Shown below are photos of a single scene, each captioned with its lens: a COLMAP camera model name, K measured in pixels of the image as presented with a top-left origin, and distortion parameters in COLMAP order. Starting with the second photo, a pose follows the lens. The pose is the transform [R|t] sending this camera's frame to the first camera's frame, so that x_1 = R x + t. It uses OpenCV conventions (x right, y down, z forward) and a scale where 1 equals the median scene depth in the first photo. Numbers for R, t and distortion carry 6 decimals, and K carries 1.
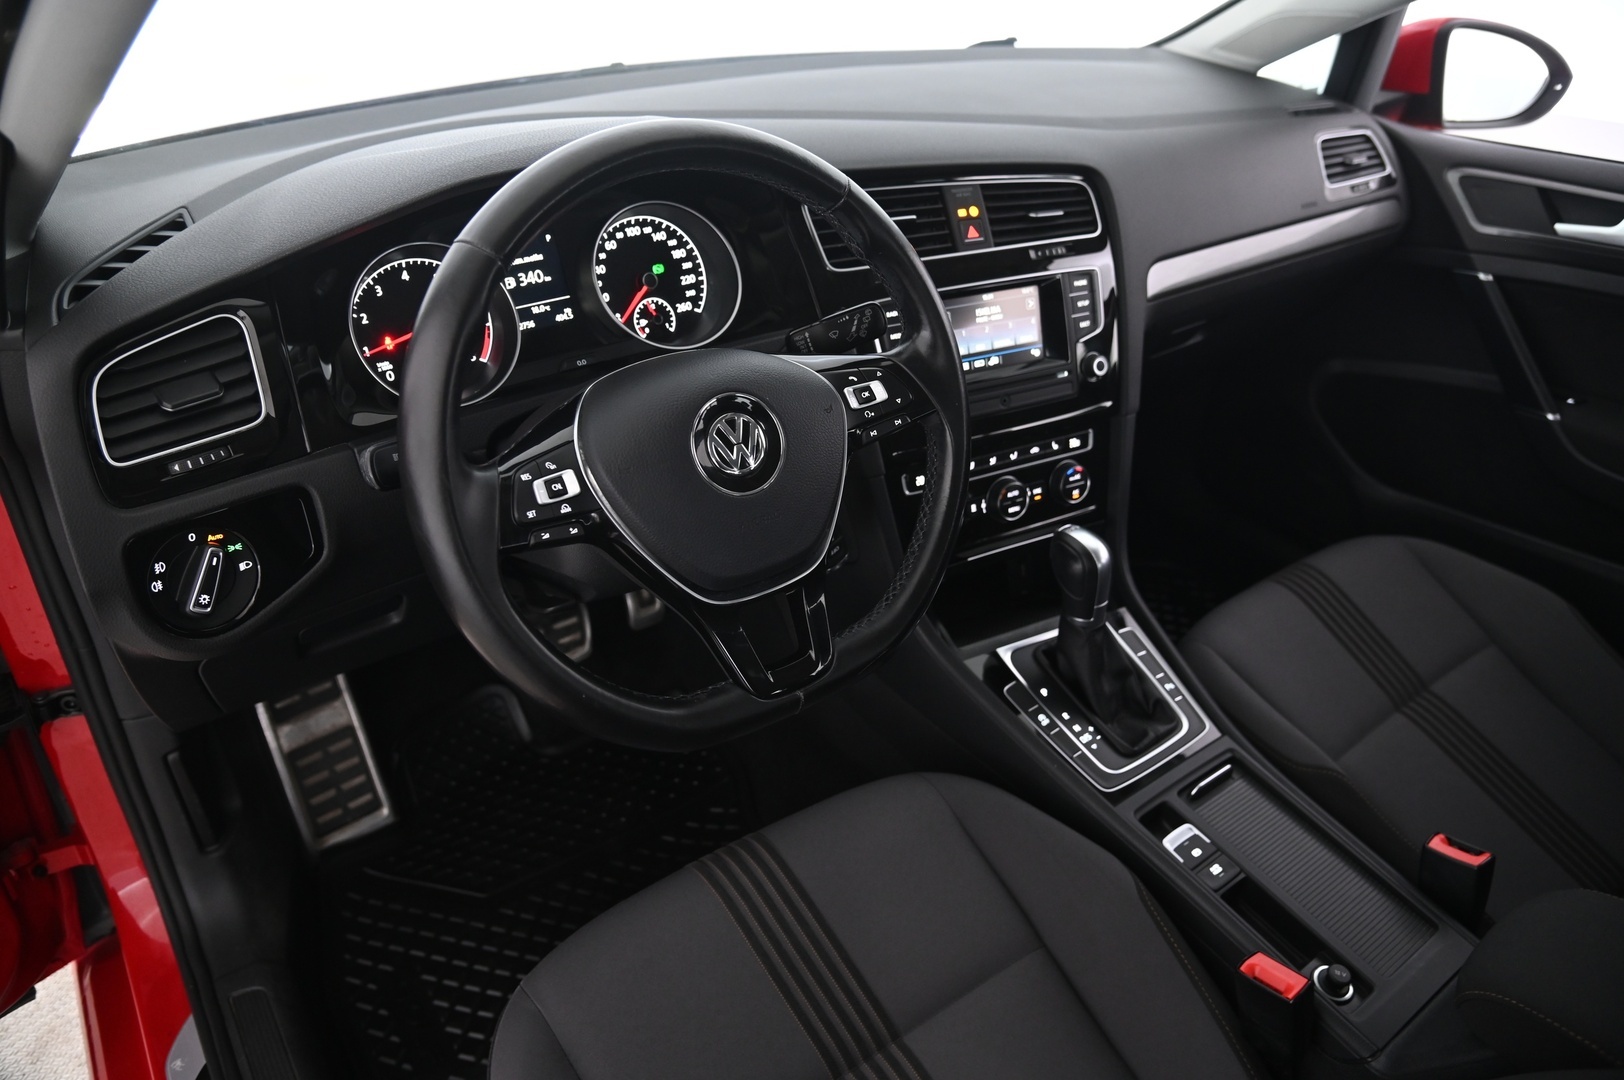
lens RADIAL K [[1095.7, 0, 811.8], [0, 1095.7, 546.9], [0, 0, 1]] dist [-0.128234, 0.067862]
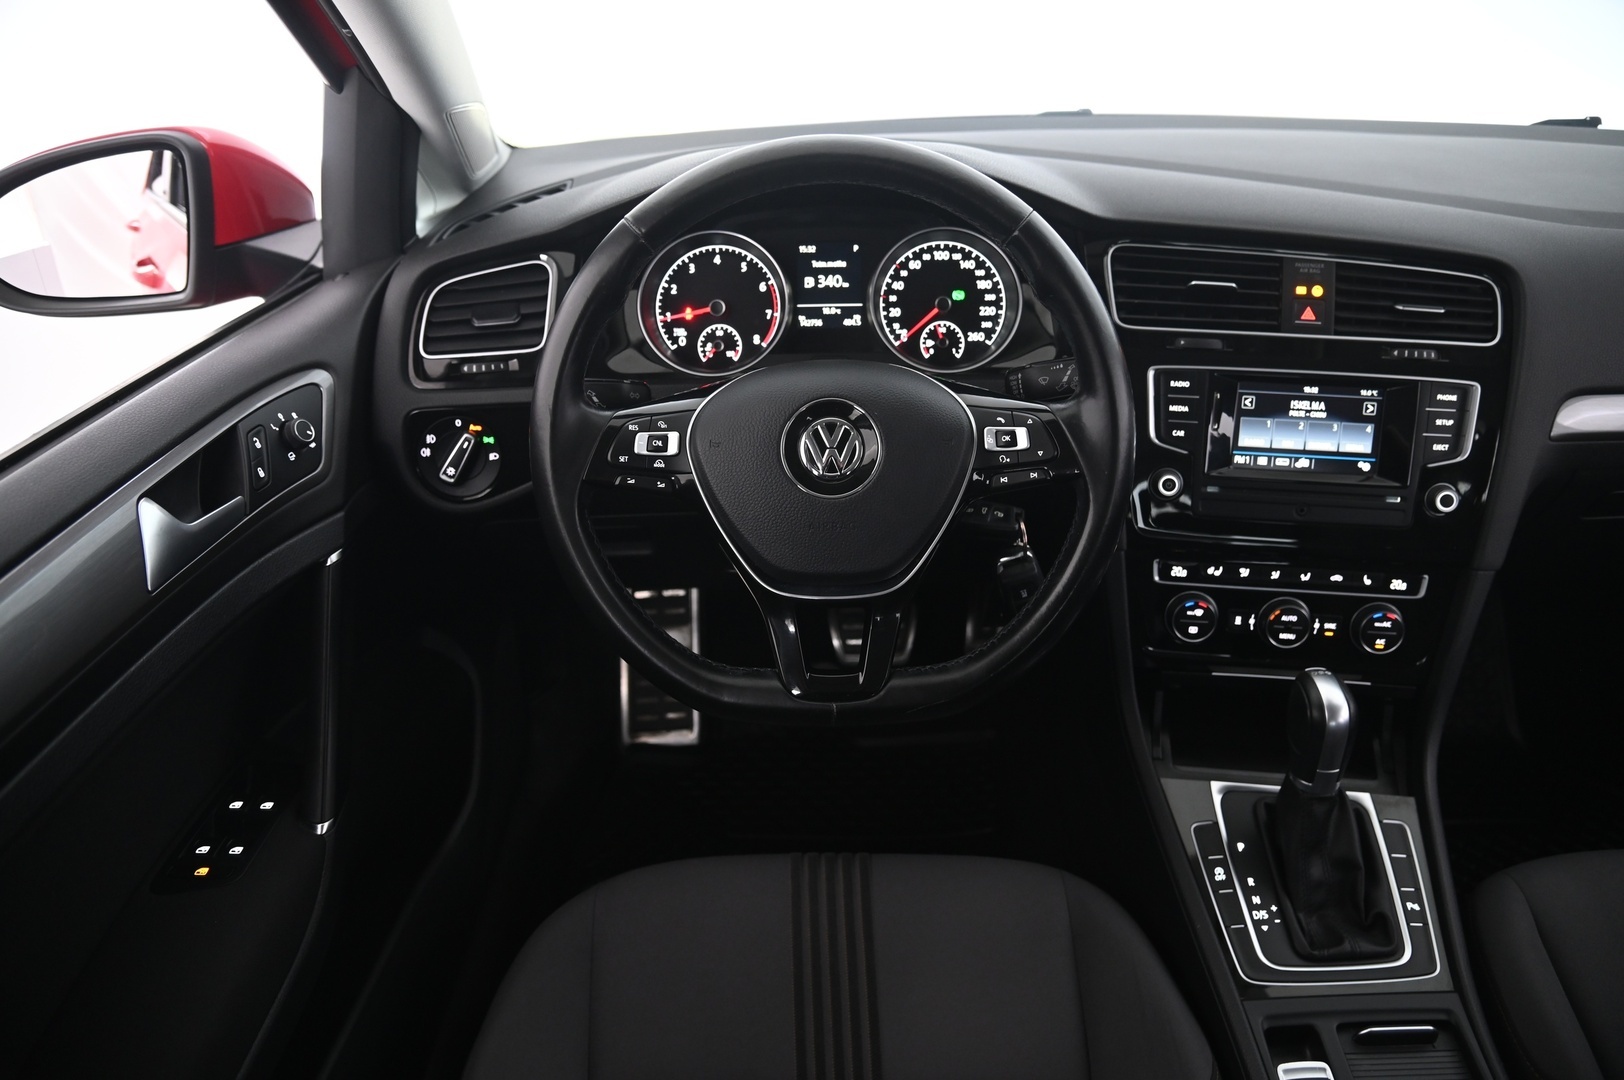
lens RADIAL K [[1095.7, 0, 811.8], [0, 1095.7, 546.9], [0, 0, 1]] dist [-0.128234, 0.067862]
pose [[0.802943, 0.265010, -0.533903, 0.352339], [-0.290505, 0.956131, 0.037693, -0.027561], [0.520470, 0.124836, 0.844705, 0.091456]]
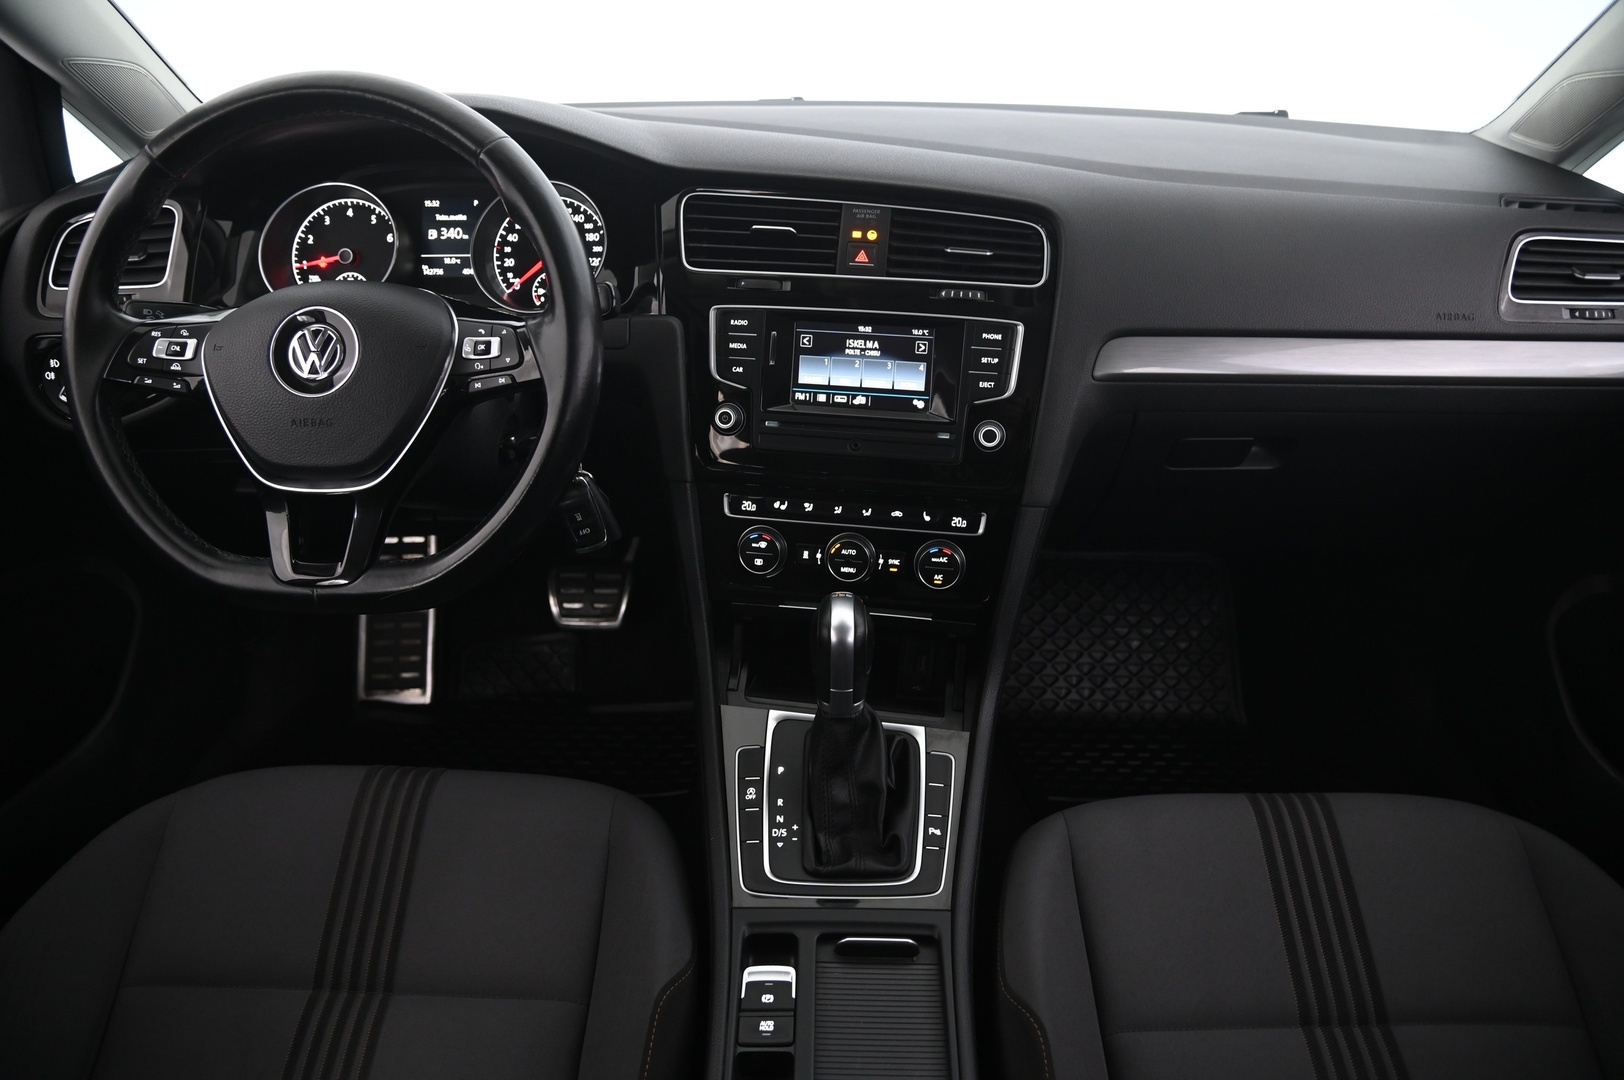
lens RADIAL K [[1095.7, 0, 811.8], [0, 1095.7, 546.9], [0, 0, 1]] dist [-0.128234, 0.067862]
pose [[0.799879, 0.264705, -0.538632, 0.705822], [-0.316921, 0.948441, -0.004532, -0.043203], [0.509661, 0.174329, 0.842529, 0.262635]]
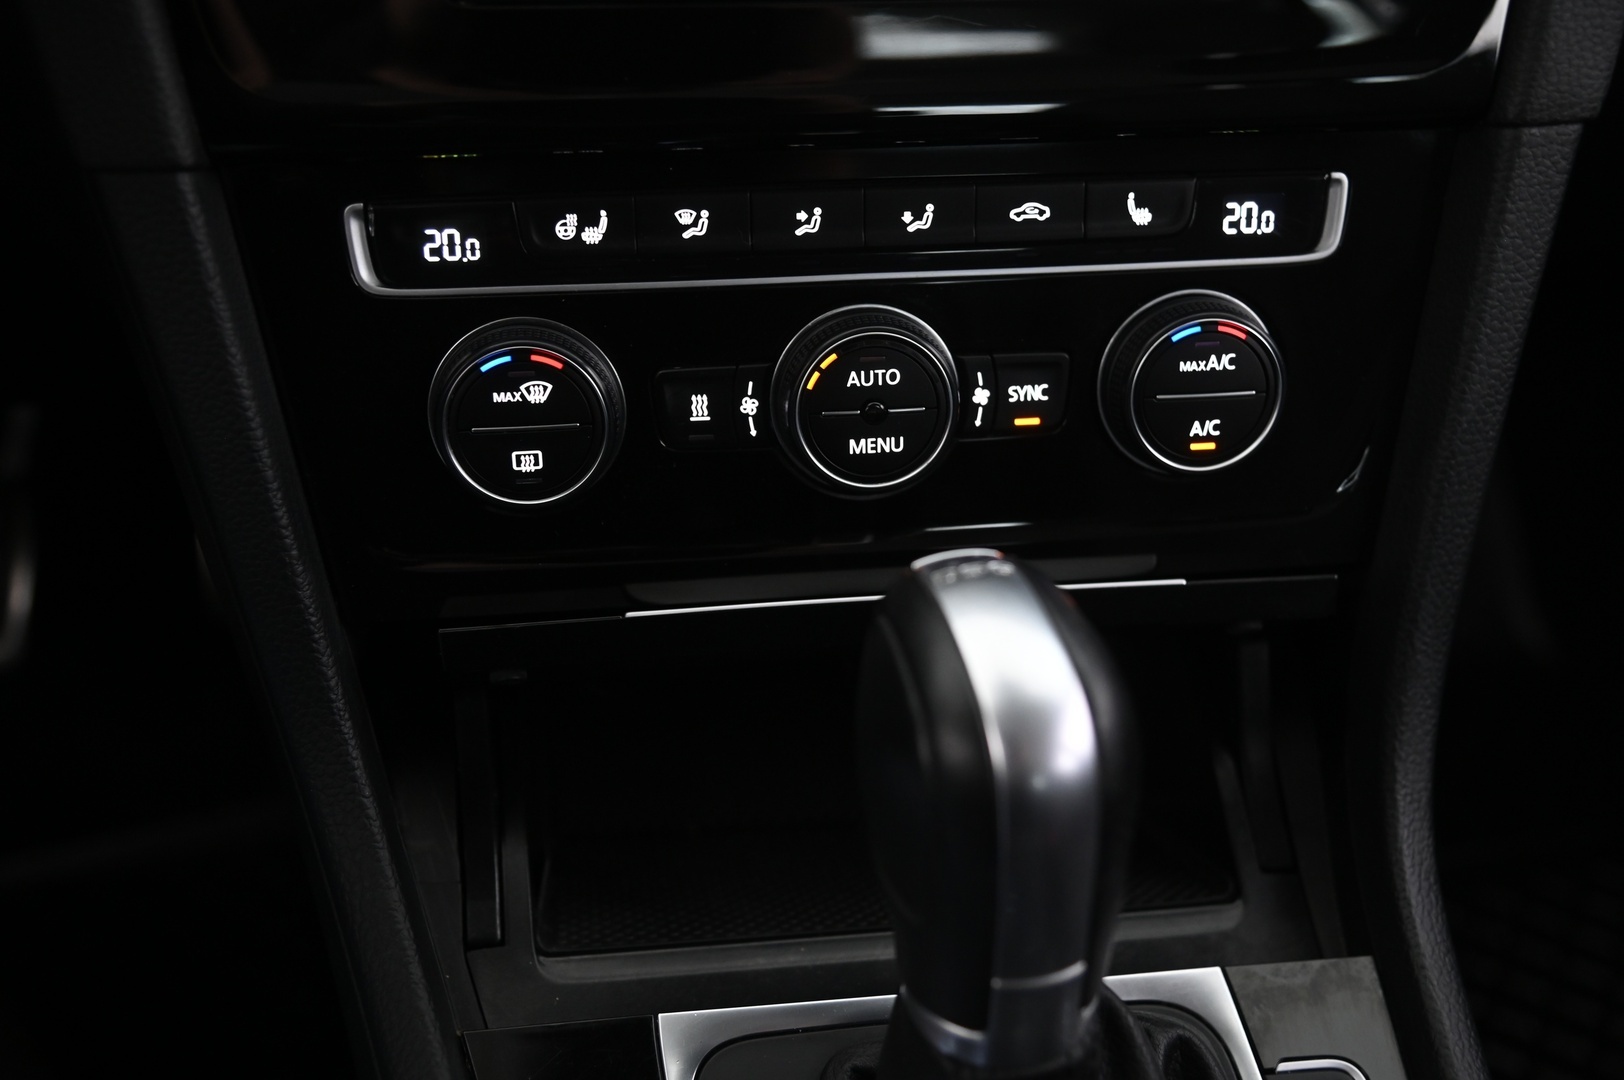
lens RADIAL K [[1760.3, 0, 812.0], [0, 1760.3, 540.0], [0, 0, 1]] dist [0.012500, 0.003608]
pose [[0.936639, 0.196140, -0.290235, 0.318517], [-0.189910, 0.980539, 0.049776, -0.034310], [0.294350, 0.008497, 0.955660, 0.707916]]
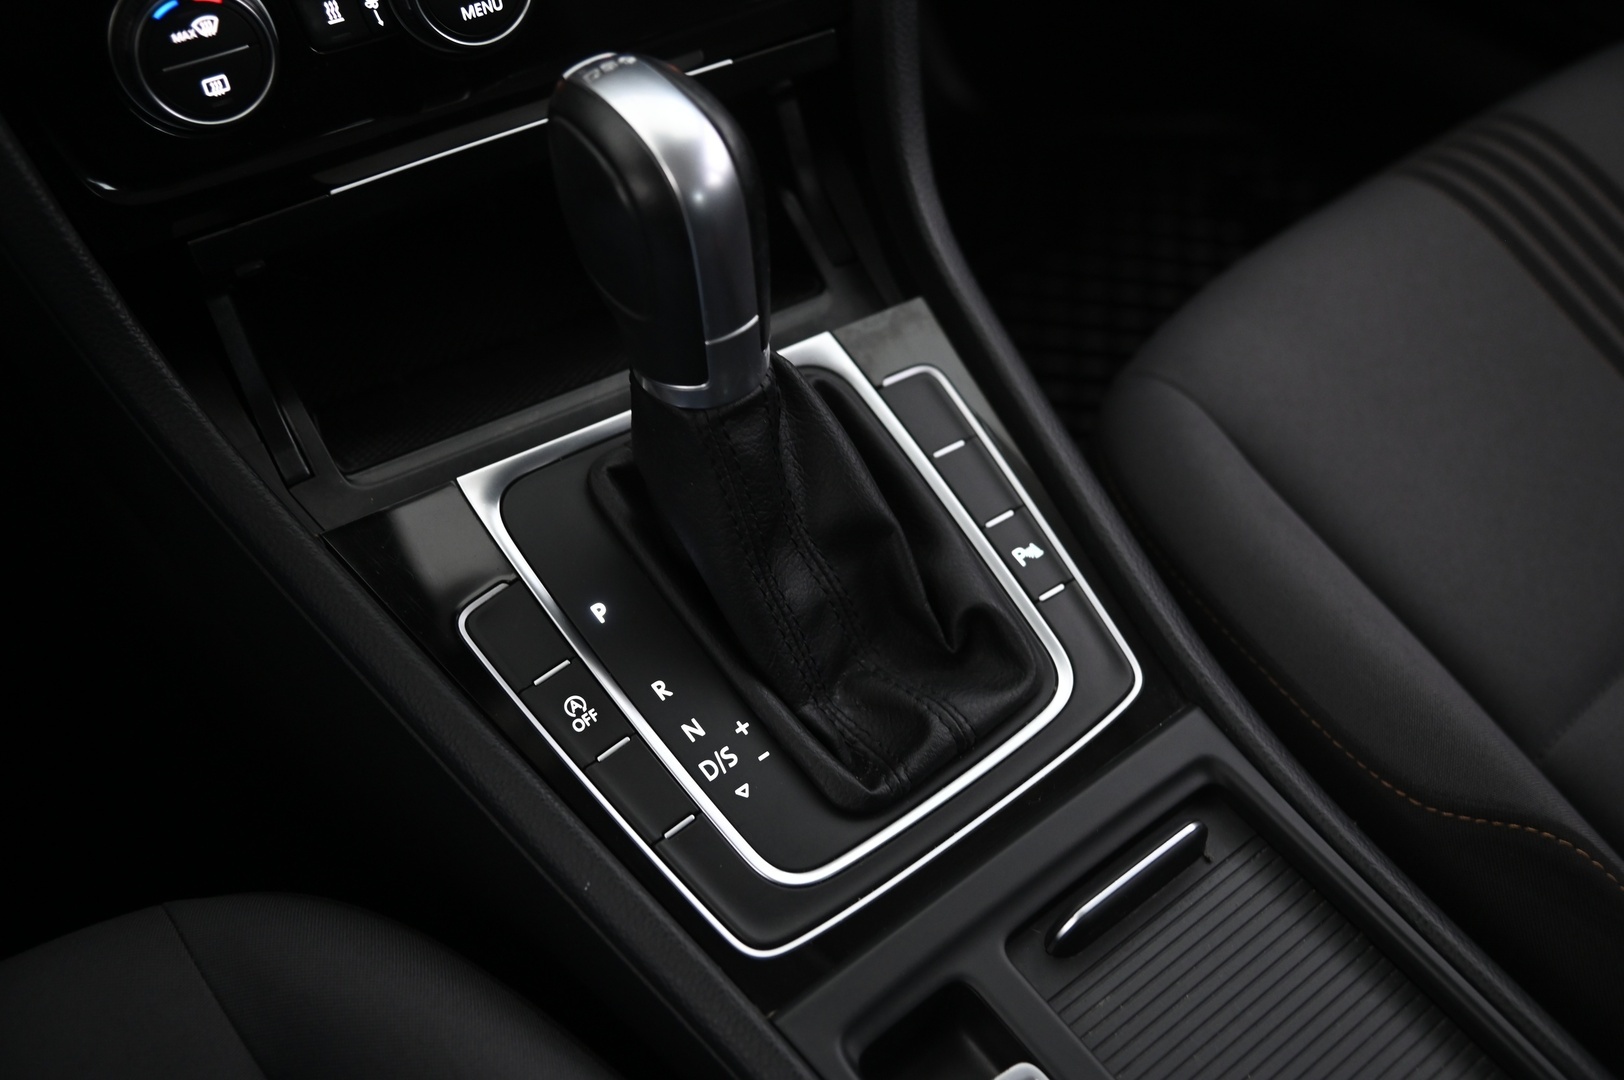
lens RADIAL K [[1683.1, 0, 812.0], [0, 1683.1, 540.0], [0, 0, 1]] dist [0.050355, -0.021834]
pose [[0.997943, -0.063862, 0.005596, 0.293688], [0.060440, 0.966383, 0.249903, -0.004845], [-0.021367, -0.249051, 0.968255, 0.571332]]
